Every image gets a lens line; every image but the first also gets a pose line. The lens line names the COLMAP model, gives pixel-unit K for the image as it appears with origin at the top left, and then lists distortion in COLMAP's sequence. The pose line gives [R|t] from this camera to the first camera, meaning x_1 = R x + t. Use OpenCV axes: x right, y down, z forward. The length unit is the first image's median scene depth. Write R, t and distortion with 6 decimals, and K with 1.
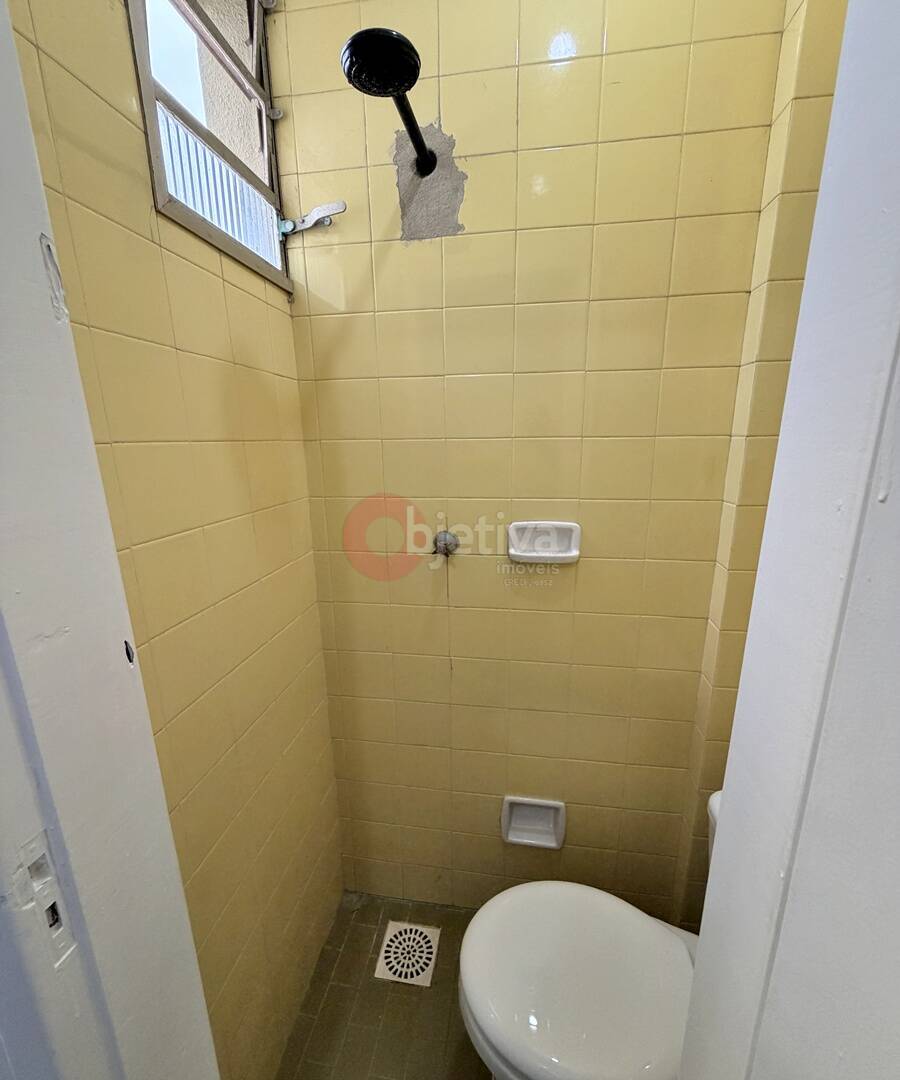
lens RADIAL K [[478.1, 0, 446.0], [0, 478.1, 560.9], [0, 0, 1]] dist [0.002738, 0.000357]
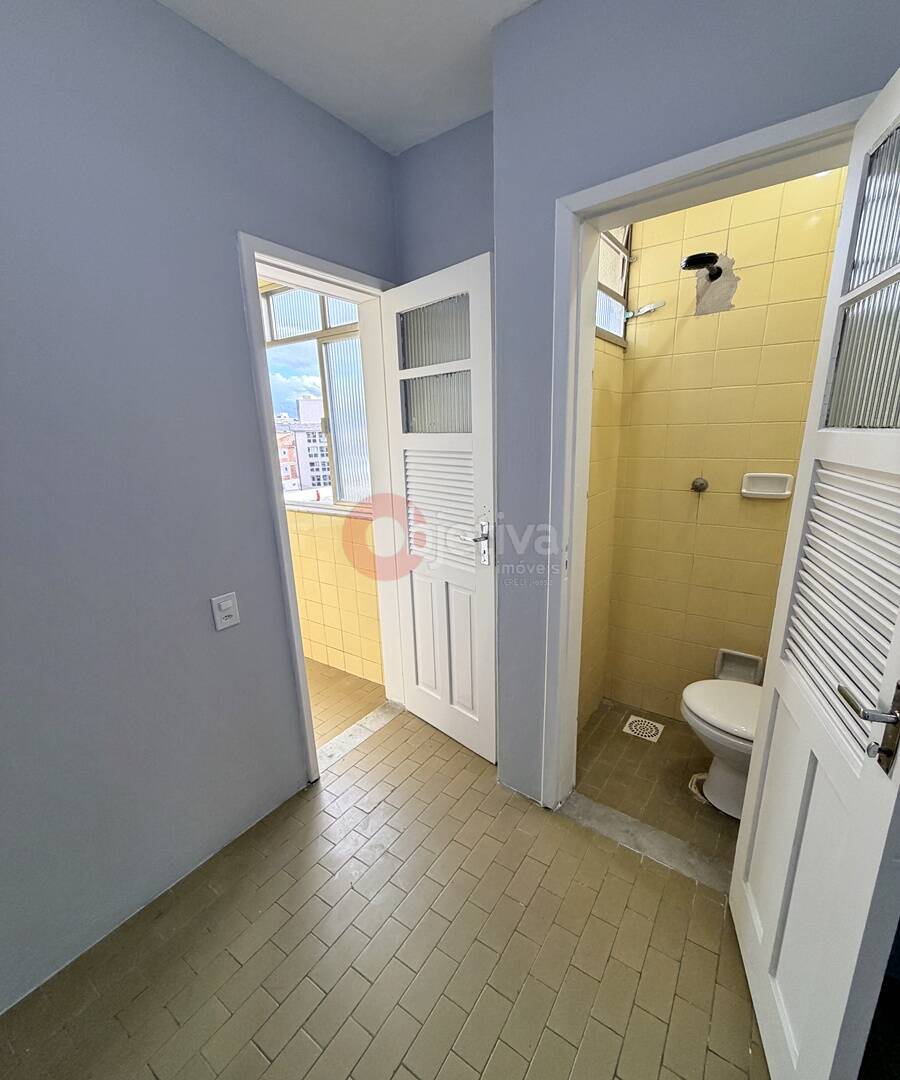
lens RADIAL K [[478.1, 0, 446.0], [0, 478.1, 560.9], [0, 0, 1]] dist [0.002738, 0.000357]
pose [[0.895213, 0.110013, -0.431845, -0.049306], [-0.098930, 0.993930, 0.048121, 0.273620], [0.434518, -0.000356, 0.900663, -1.070624]]
